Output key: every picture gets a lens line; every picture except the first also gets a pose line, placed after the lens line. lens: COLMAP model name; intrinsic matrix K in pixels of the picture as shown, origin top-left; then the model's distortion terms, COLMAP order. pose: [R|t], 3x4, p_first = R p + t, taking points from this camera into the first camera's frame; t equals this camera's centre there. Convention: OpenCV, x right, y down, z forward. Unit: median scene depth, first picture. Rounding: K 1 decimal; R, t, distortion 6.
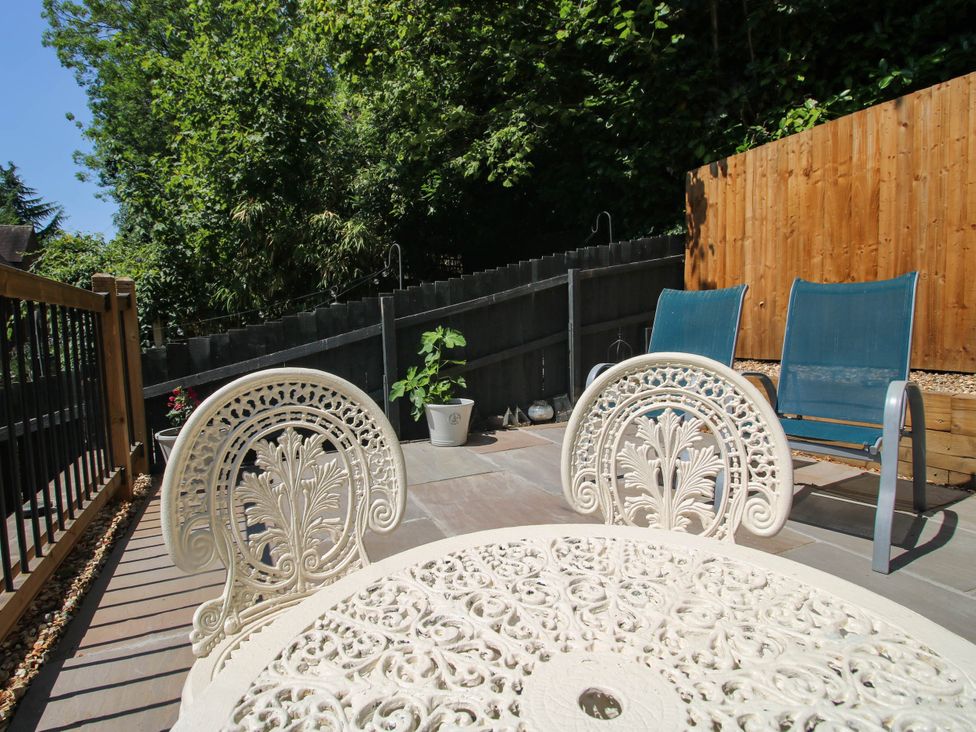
lens RADIAL K [[515.4, 0, 485.8], [0, 515.4, 358.6], [0, 0, 1]] dist [0.000246, -0.013021]
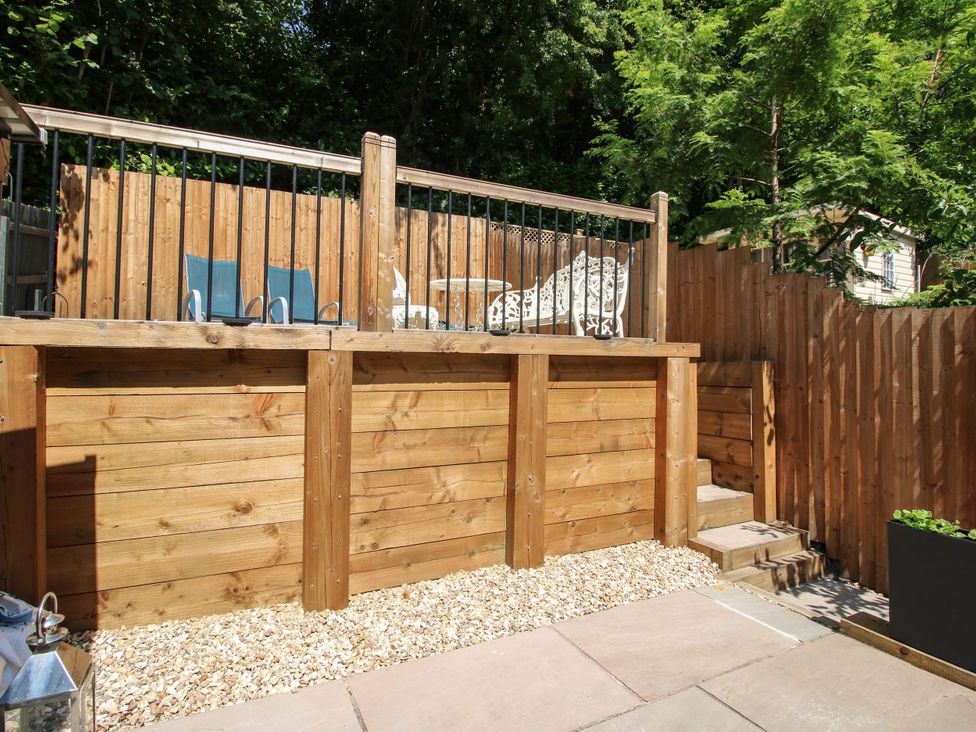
lens RADIAL K [[515.4, 0, 483.9], [0, 515.4, 360.7], [0, 0, 1]] dist [0.000246, -0.013021]
pose [[-0.006112, 0.040230, 0.999172, -0.816043], [0.074130, 0.996459, -0.039667, 0.217793], [-0.997230, 0.073827, -0.009073, 0.091663]]
